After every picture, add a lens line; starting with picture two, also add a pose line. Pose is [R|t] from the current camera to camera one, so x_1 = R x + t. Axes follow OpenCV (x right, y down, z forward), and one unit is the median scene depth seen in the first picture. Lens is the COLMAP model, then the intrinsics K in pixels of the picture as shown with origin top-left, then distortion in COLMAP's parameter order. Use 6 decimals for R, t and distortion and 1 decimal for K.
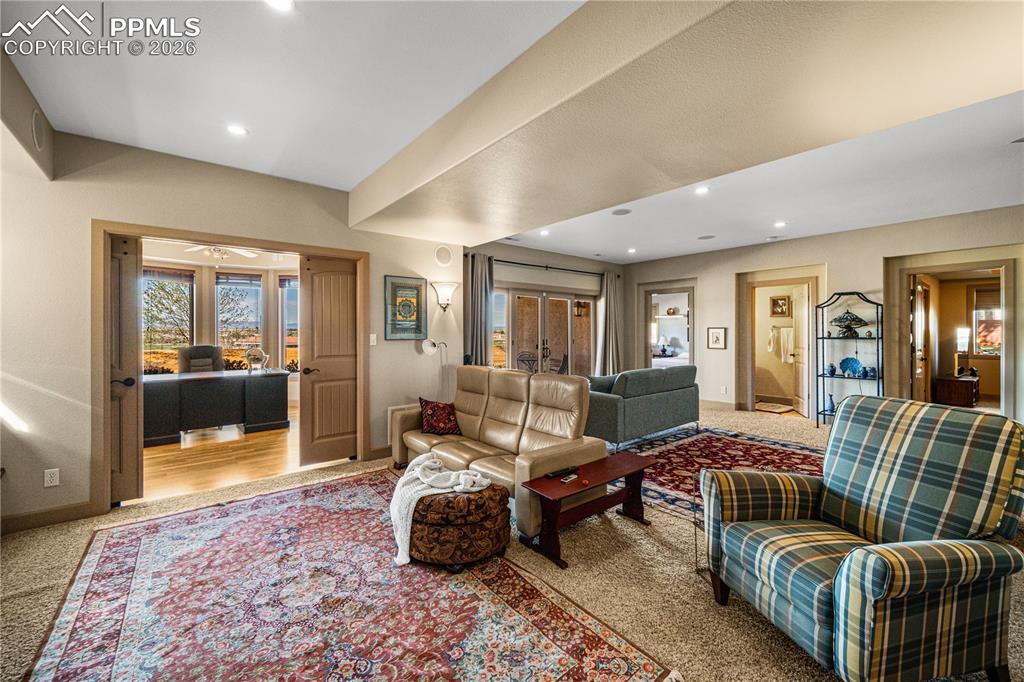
lens RADIAL K [[407.7, 0, 507.1], [0, 407.7, 334.3], [0, 0, 1]] dist [0.002879, 0.000233]
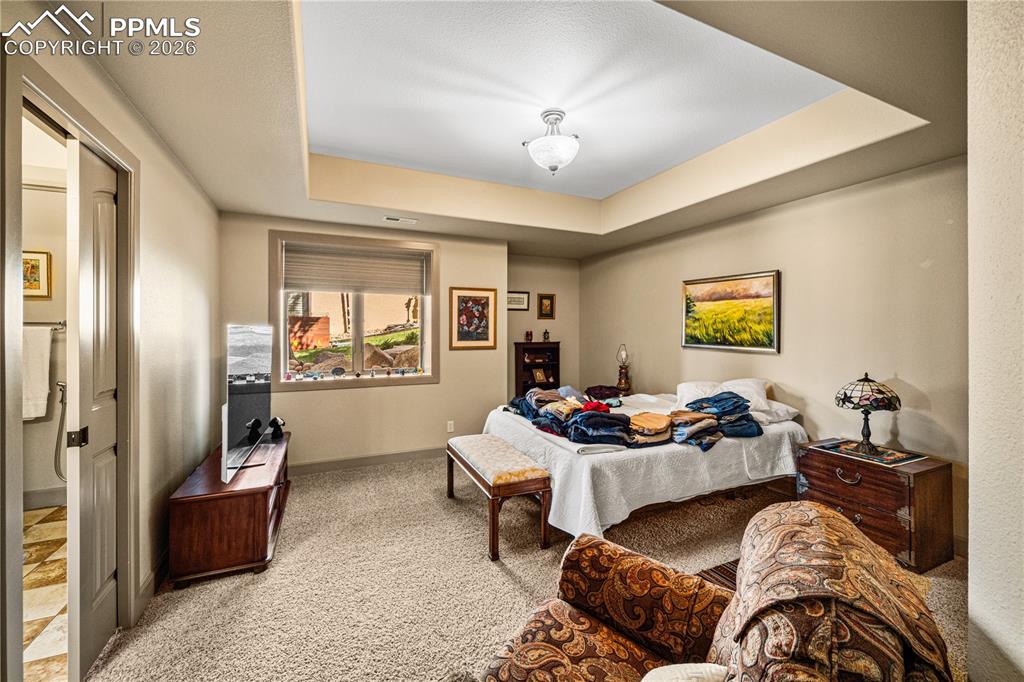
lens RADIAL K [[407.7, 0, 507.1], [0, 407.7, 334.3], [0, 0, 1]] dist [0.002879, 0.000233]
pose [[0.243471, -0.004659, 0.969897, 0.606160], [-0.003131, 0.999979, 0.005590, -0.007346], [-0.969903, -0.004398, 0.243451, 0.512203]]
